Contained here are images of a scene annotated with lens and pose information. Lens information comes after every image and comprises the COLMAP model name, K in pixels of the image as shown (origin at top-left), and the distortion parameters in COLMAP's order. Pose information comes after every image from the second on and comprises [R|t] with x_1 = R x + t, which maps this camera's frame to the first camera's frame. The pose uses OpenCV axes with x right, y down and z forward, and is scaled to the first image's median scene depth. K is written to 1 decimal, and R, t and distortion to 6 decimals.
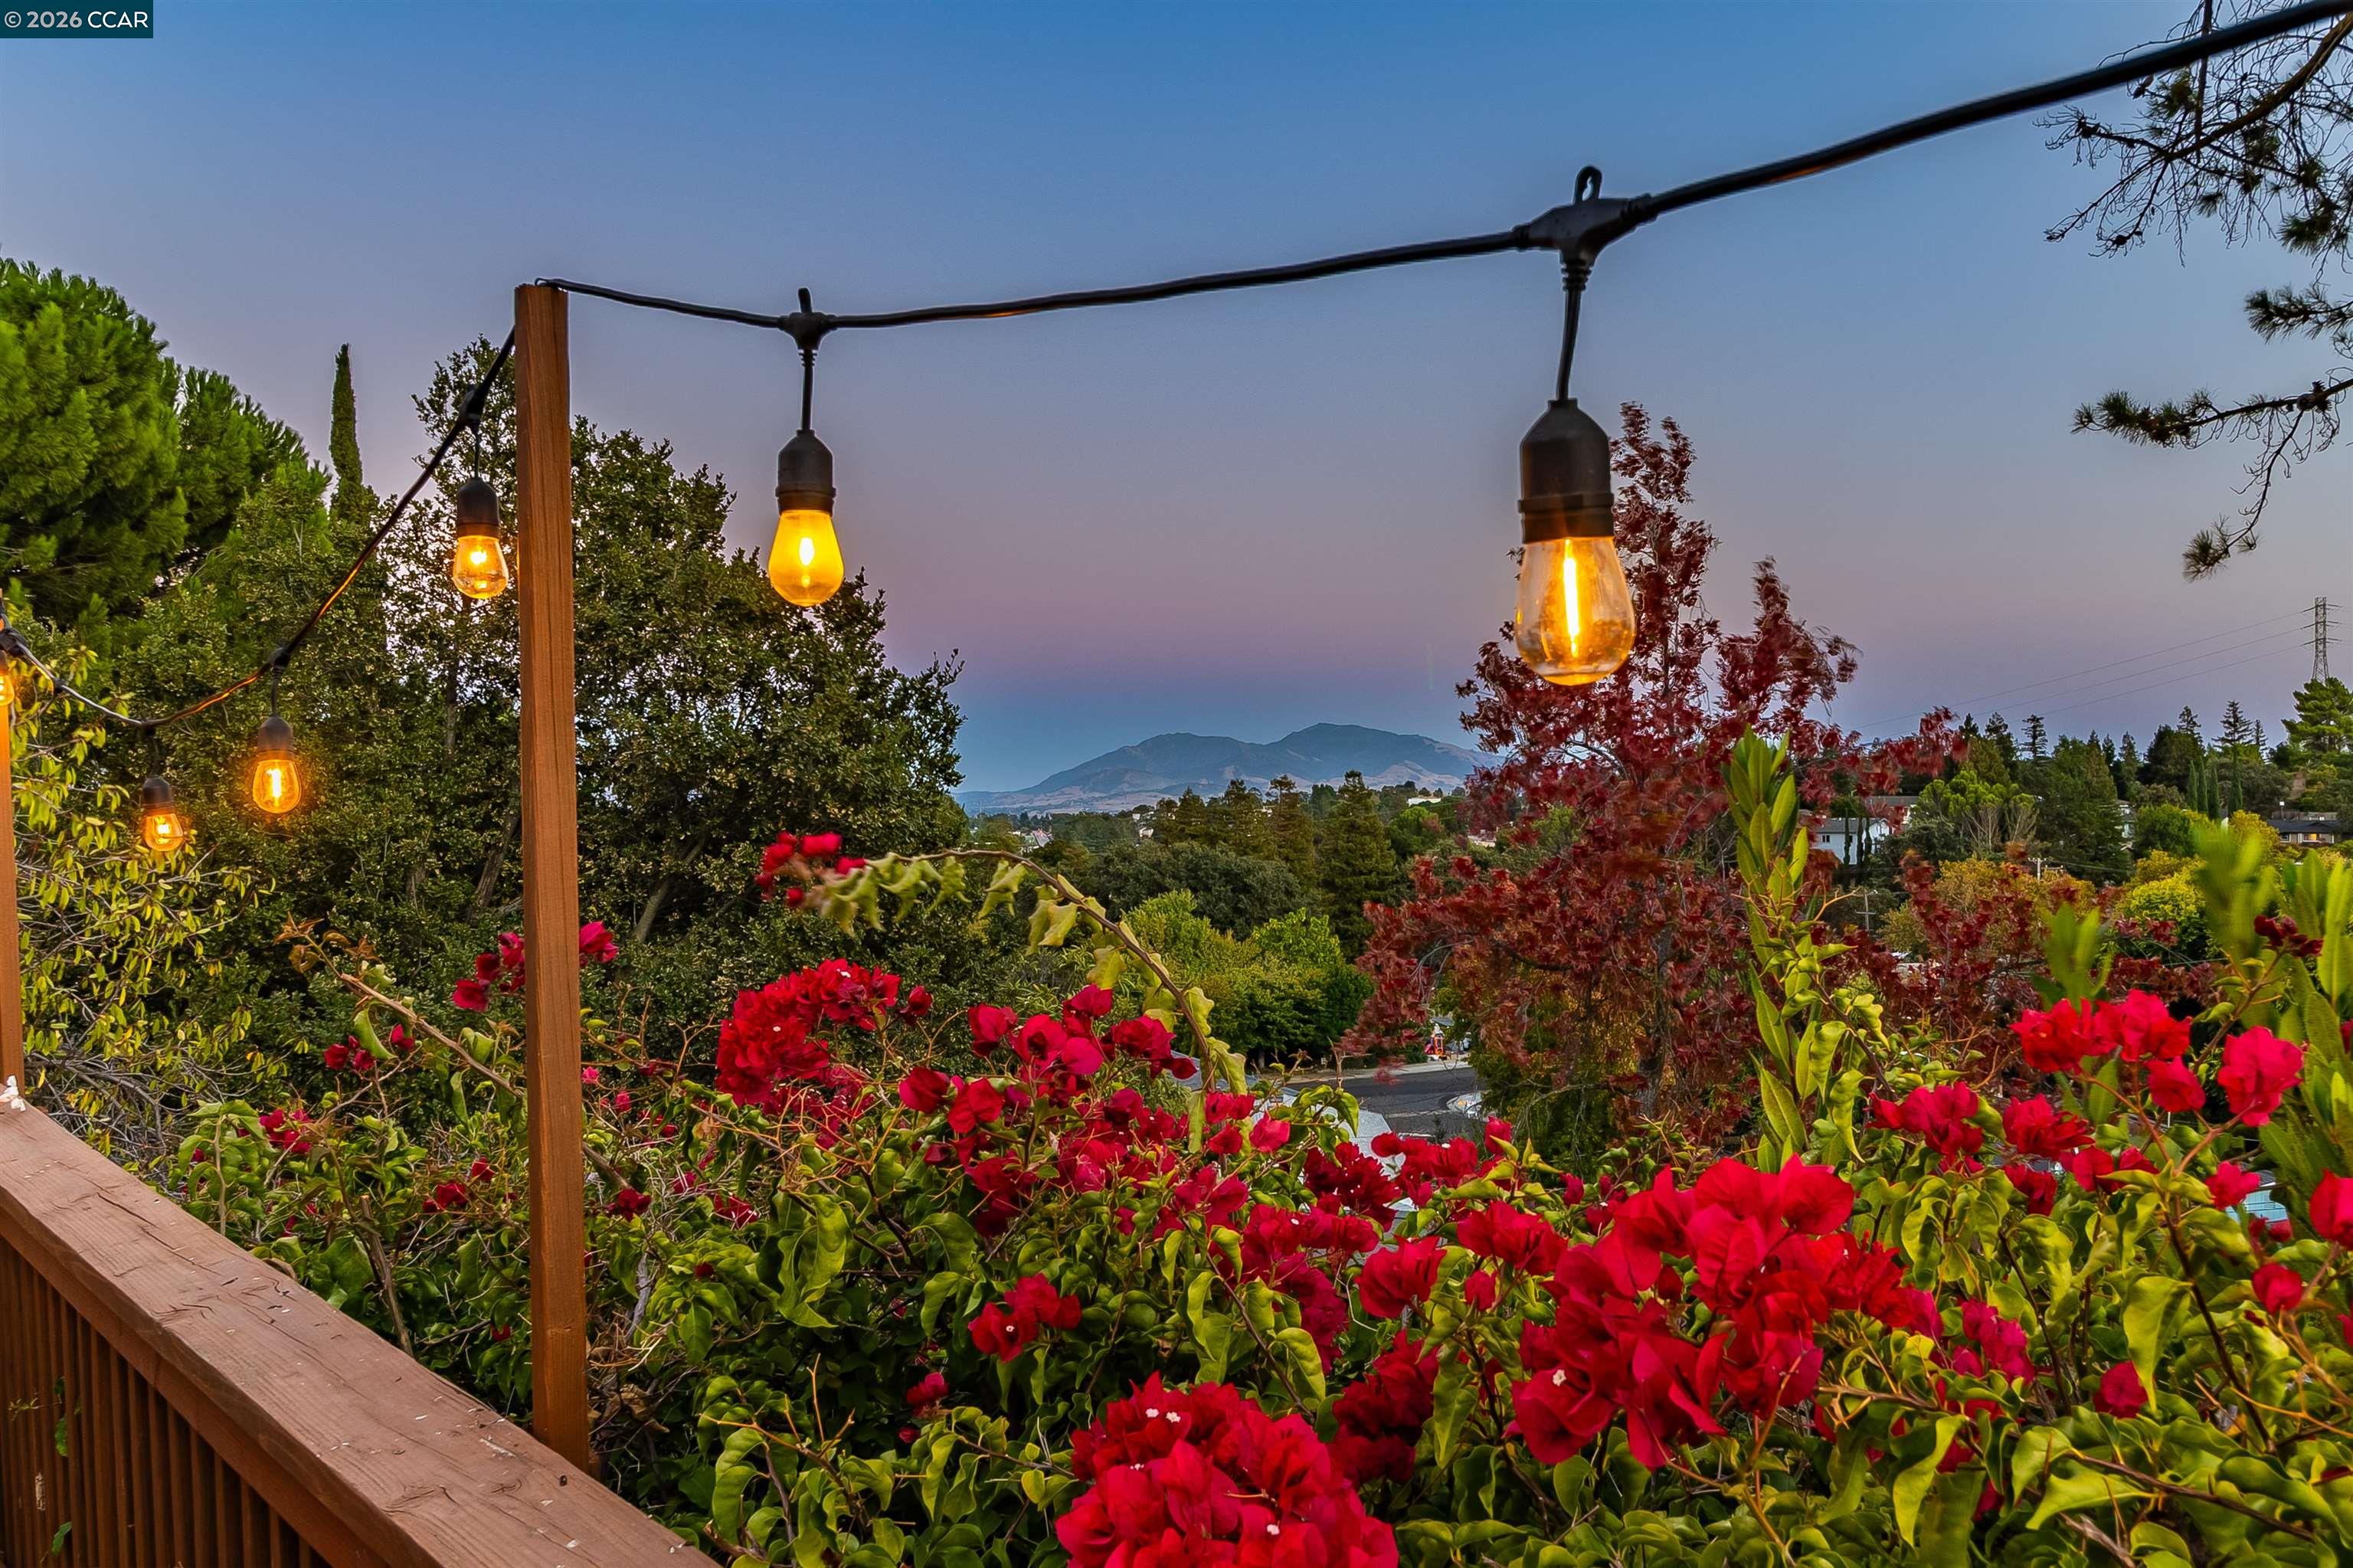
lens RADIAL K [[1832.7, 0, 1177.9], [0, 1832.7, 812.1], [0, 0, 1]] dist [-0.002128, 0.003811]
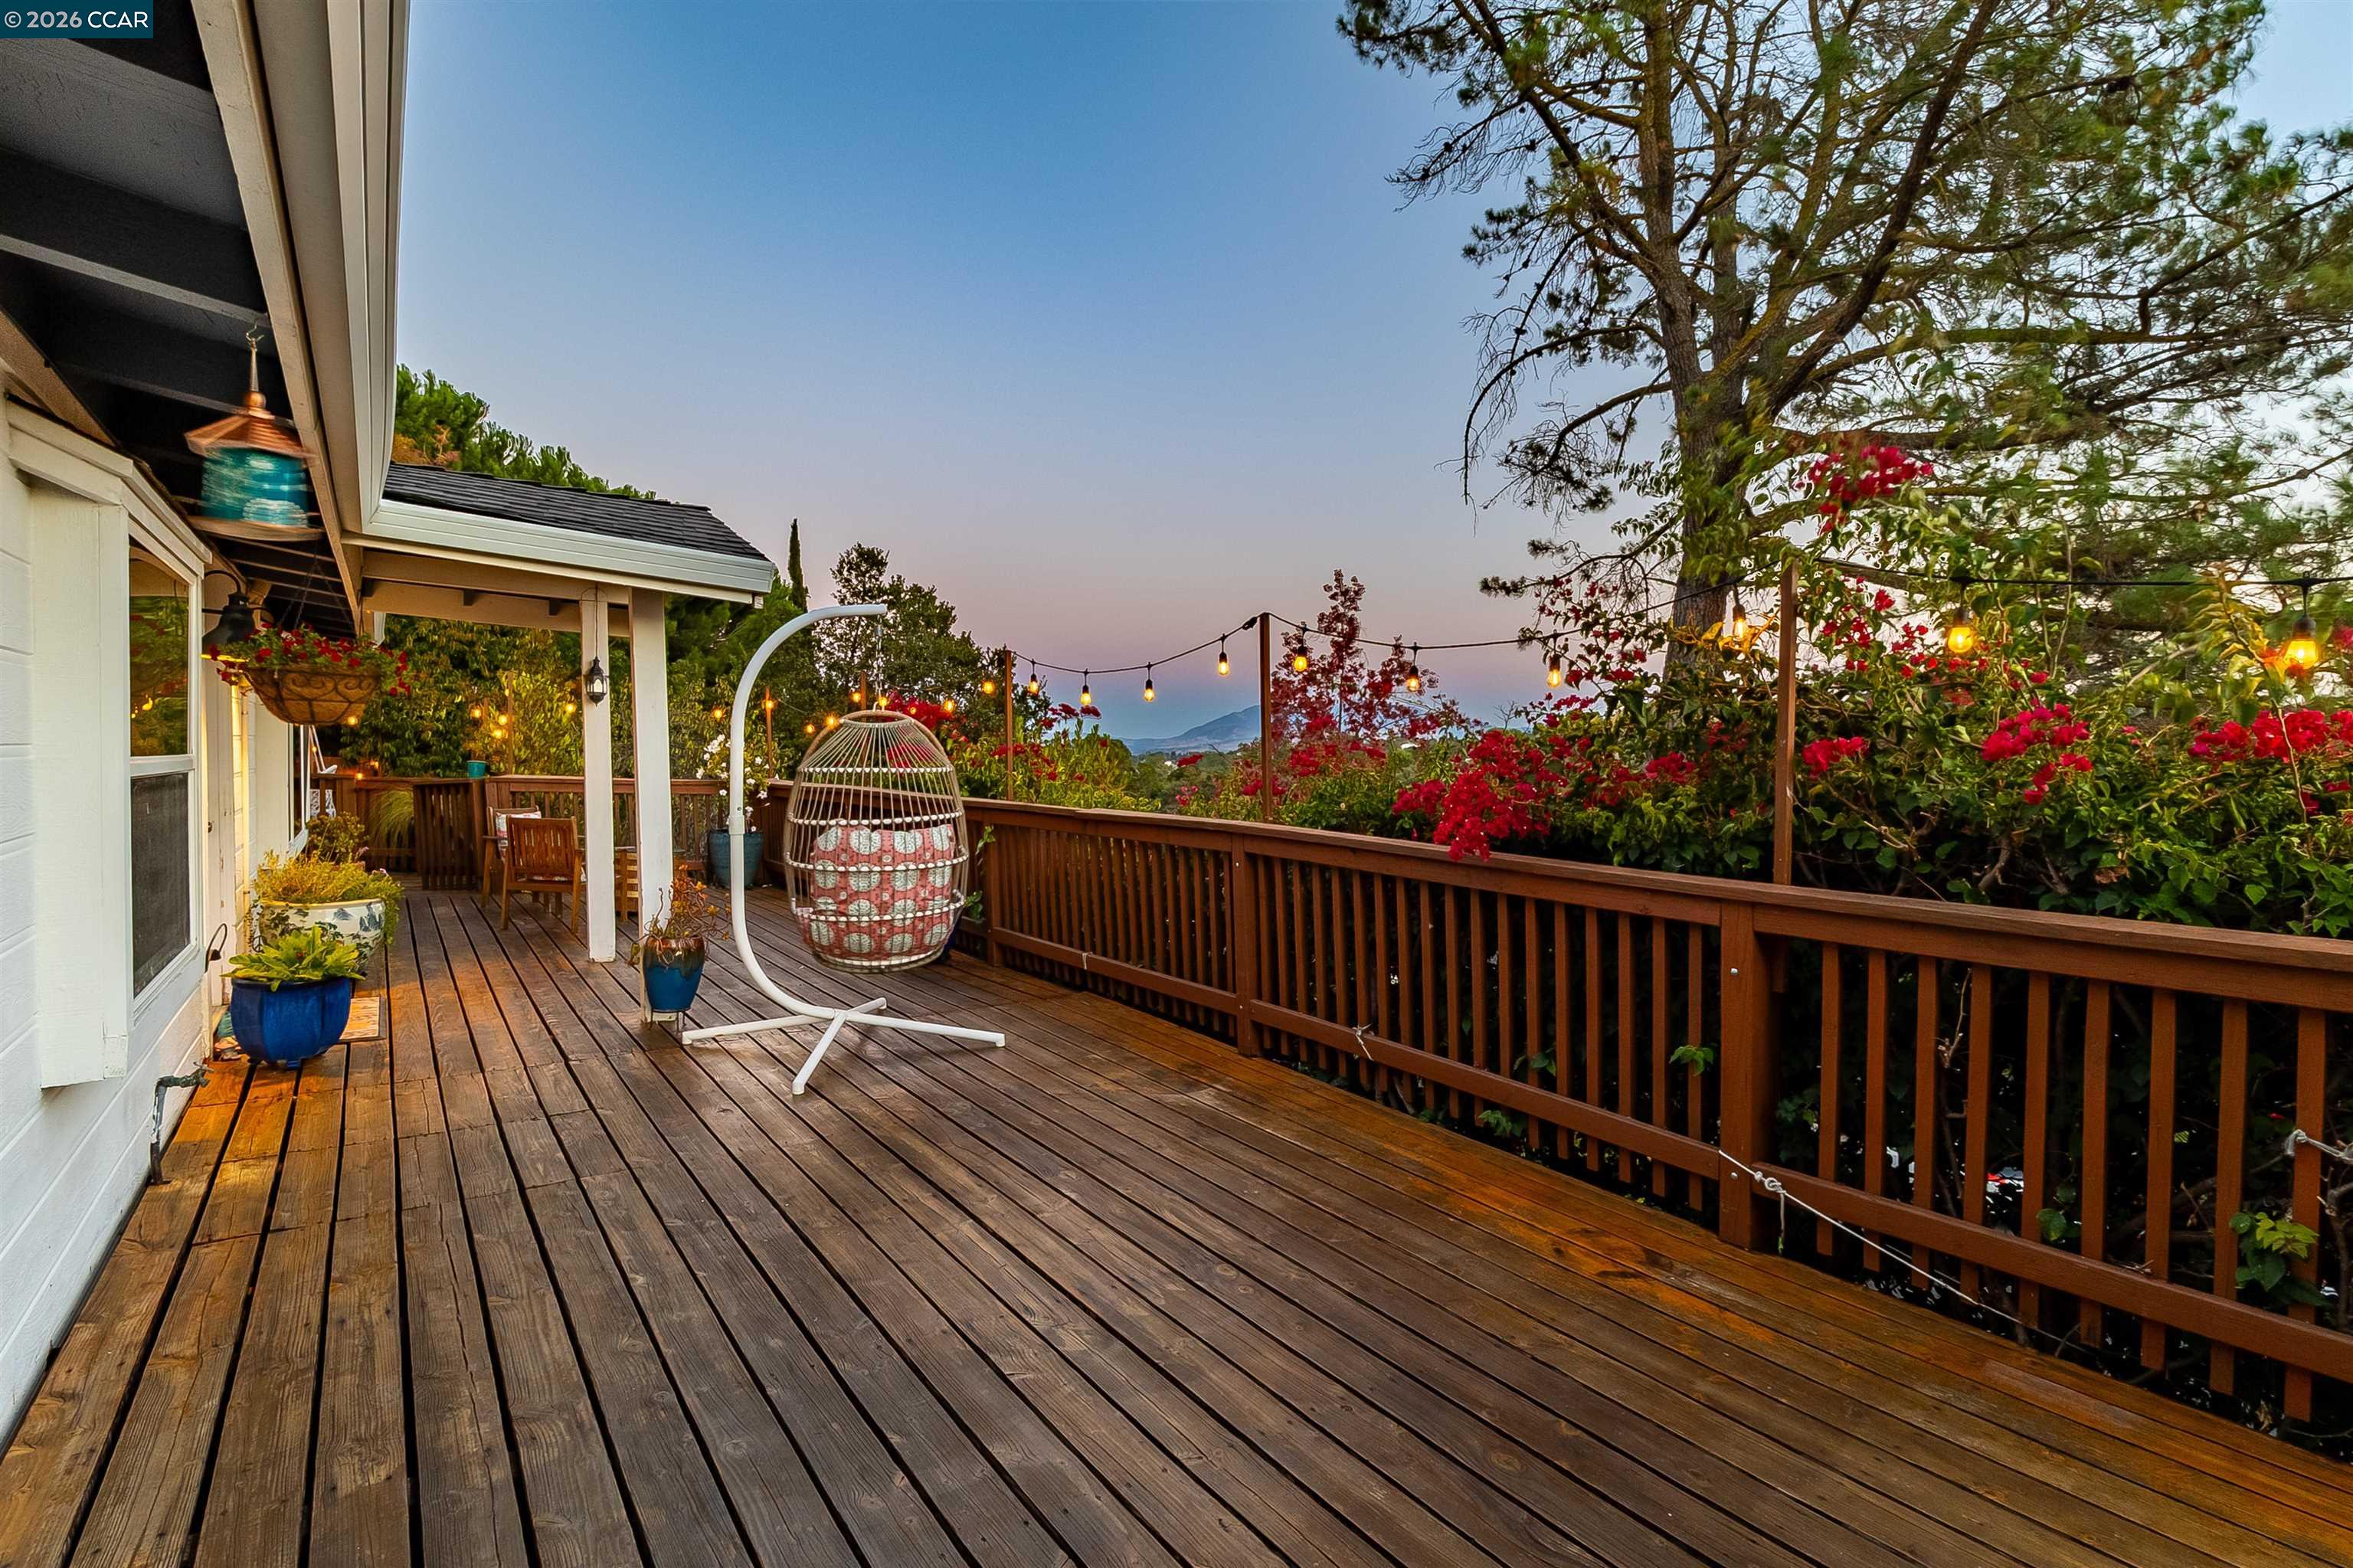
lens RADIAL K [[1093.1, 0, 1183.3], [0, 1093.1, 777.2], [0, 0, 1]] dist [0.002639, -0.000352]
pose [[0.997073, 0.009547, -0.075862, 0.160476], [-0.007770, 0.999689, 0.023684, 0.011673], [0.076064, -0.023025, 0.996837, -0.413979]]
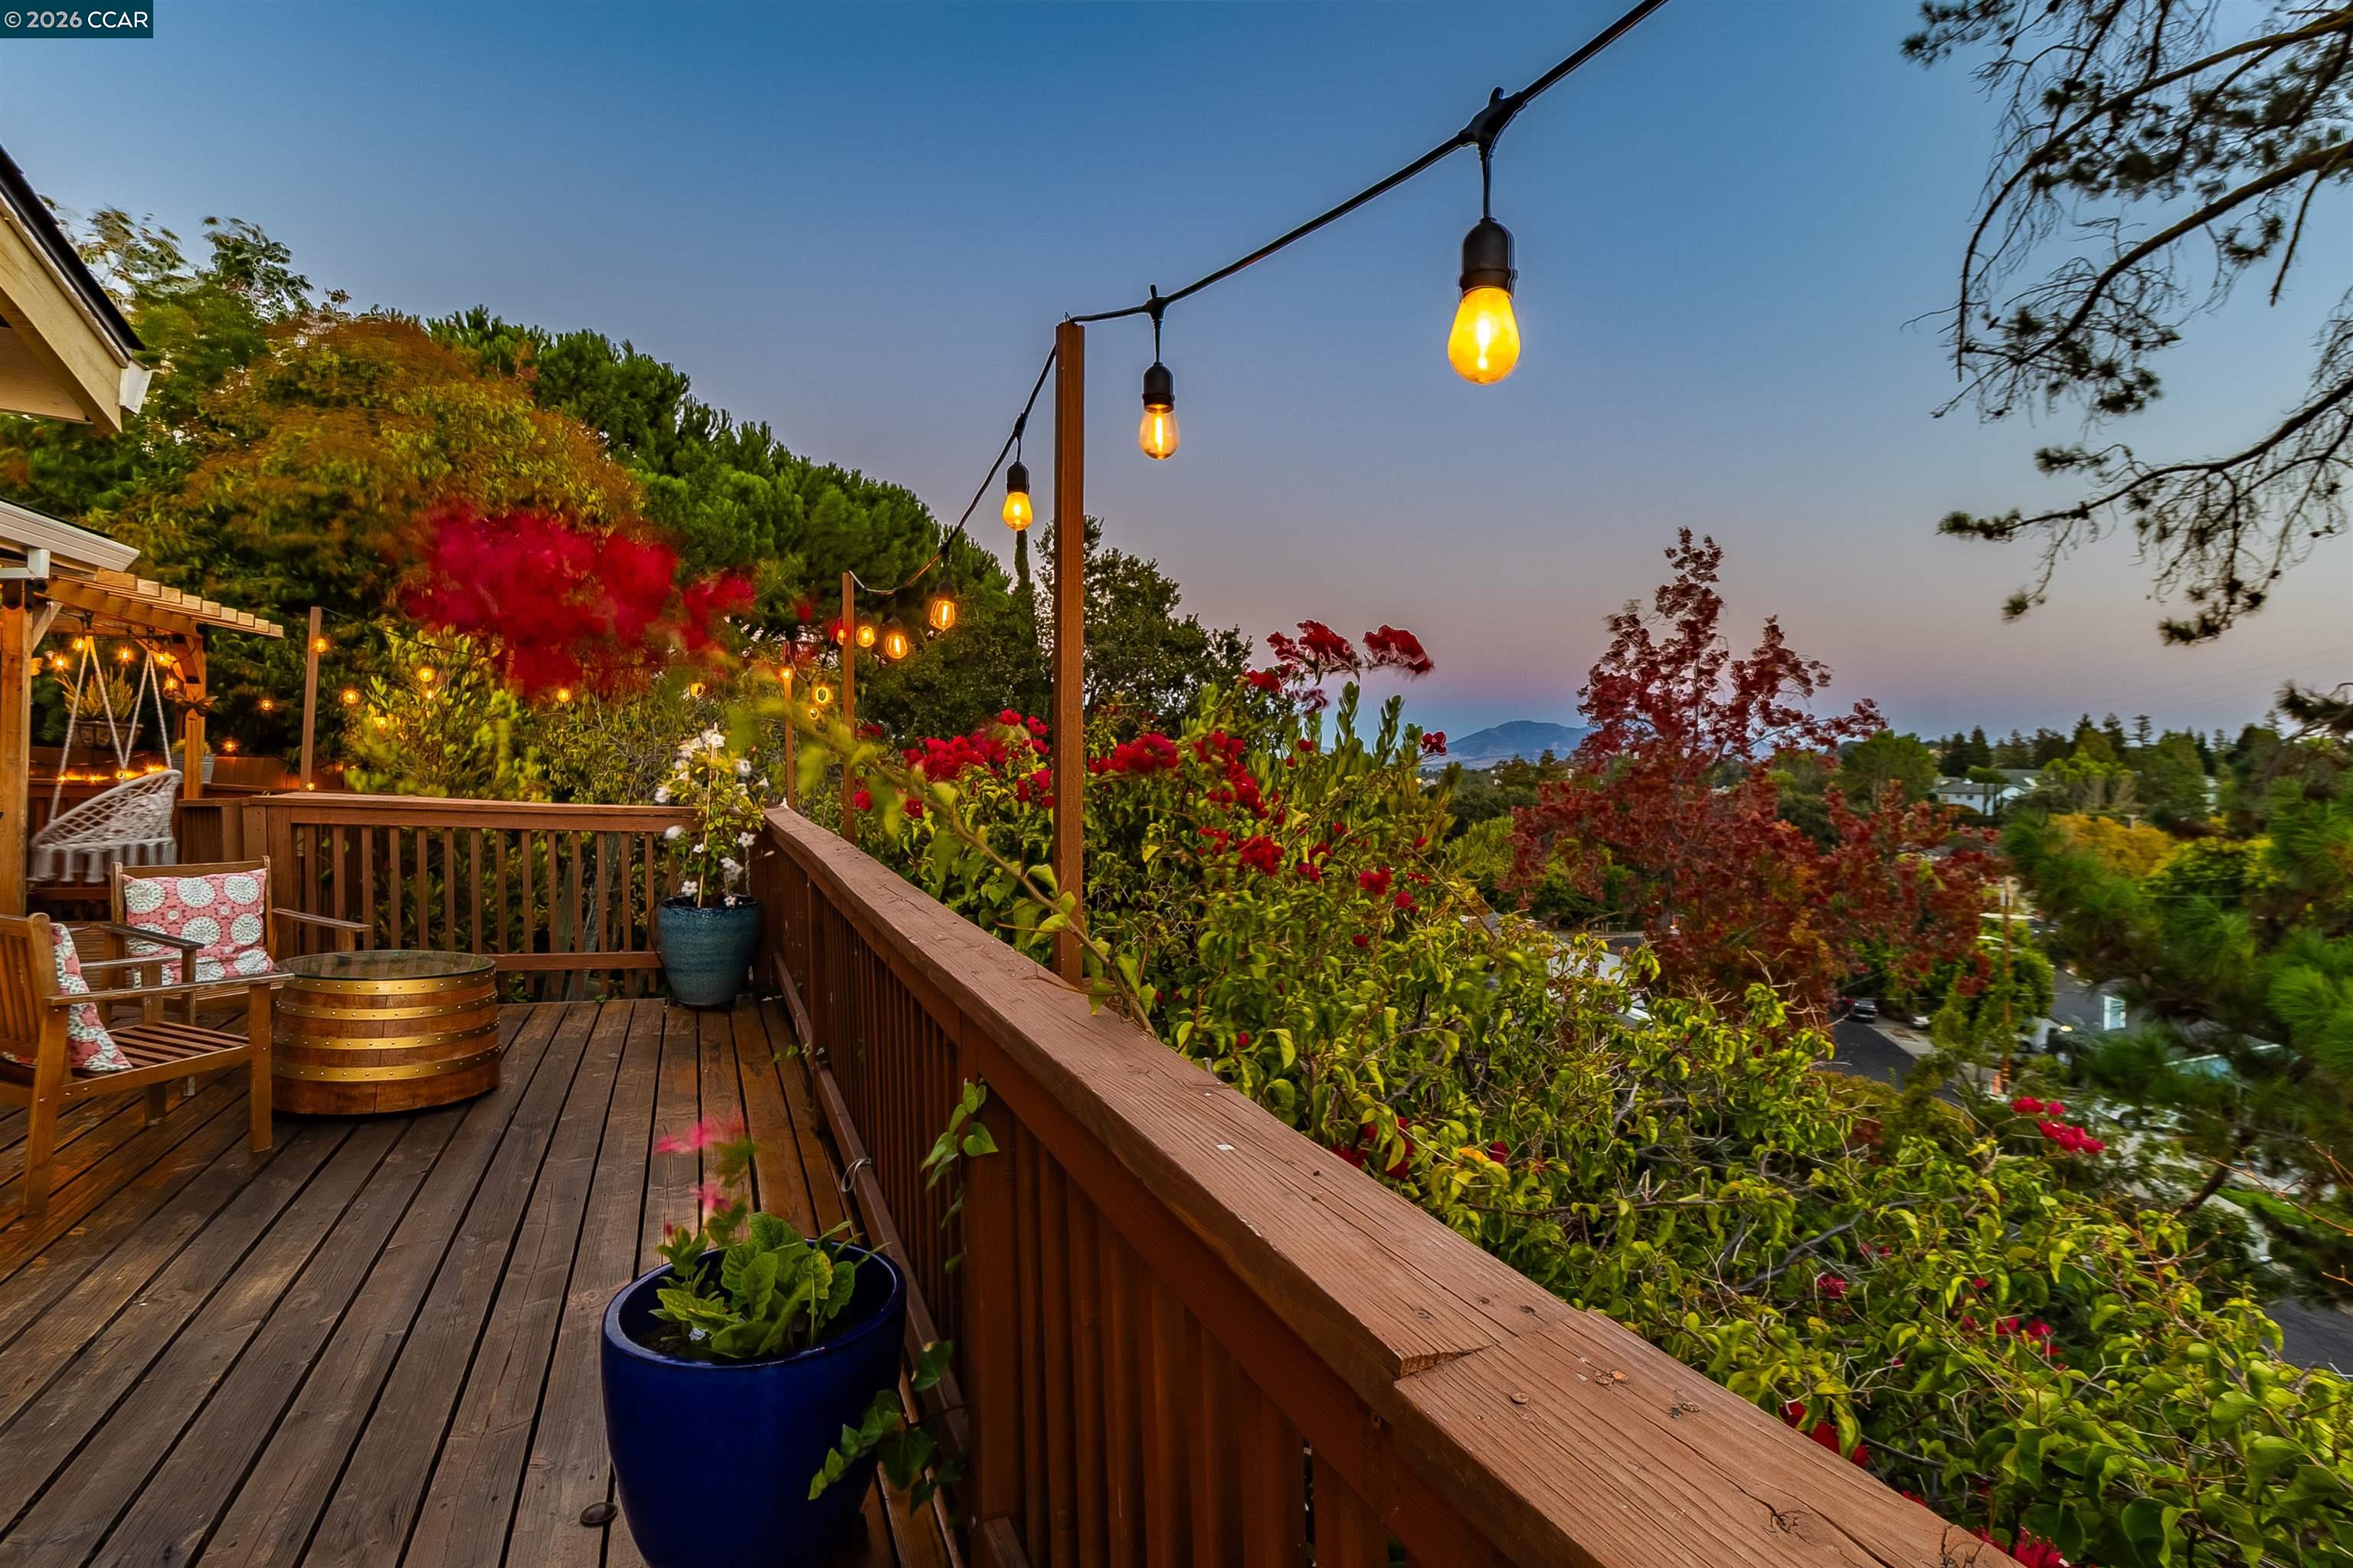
lens RADIAL K [[1102.7, 0, 1219.2], [0, 1102.7, 770.5], [0, 0, 1]] dist [-0.009425, -0.000185]
pose [[0.963970, 0.023276, -0.264992, 0.103182], [-0.022382, 0.999729, 0.006391, 0.011803], [0.265069, -0.000230, 0.964229, -0.107414]]
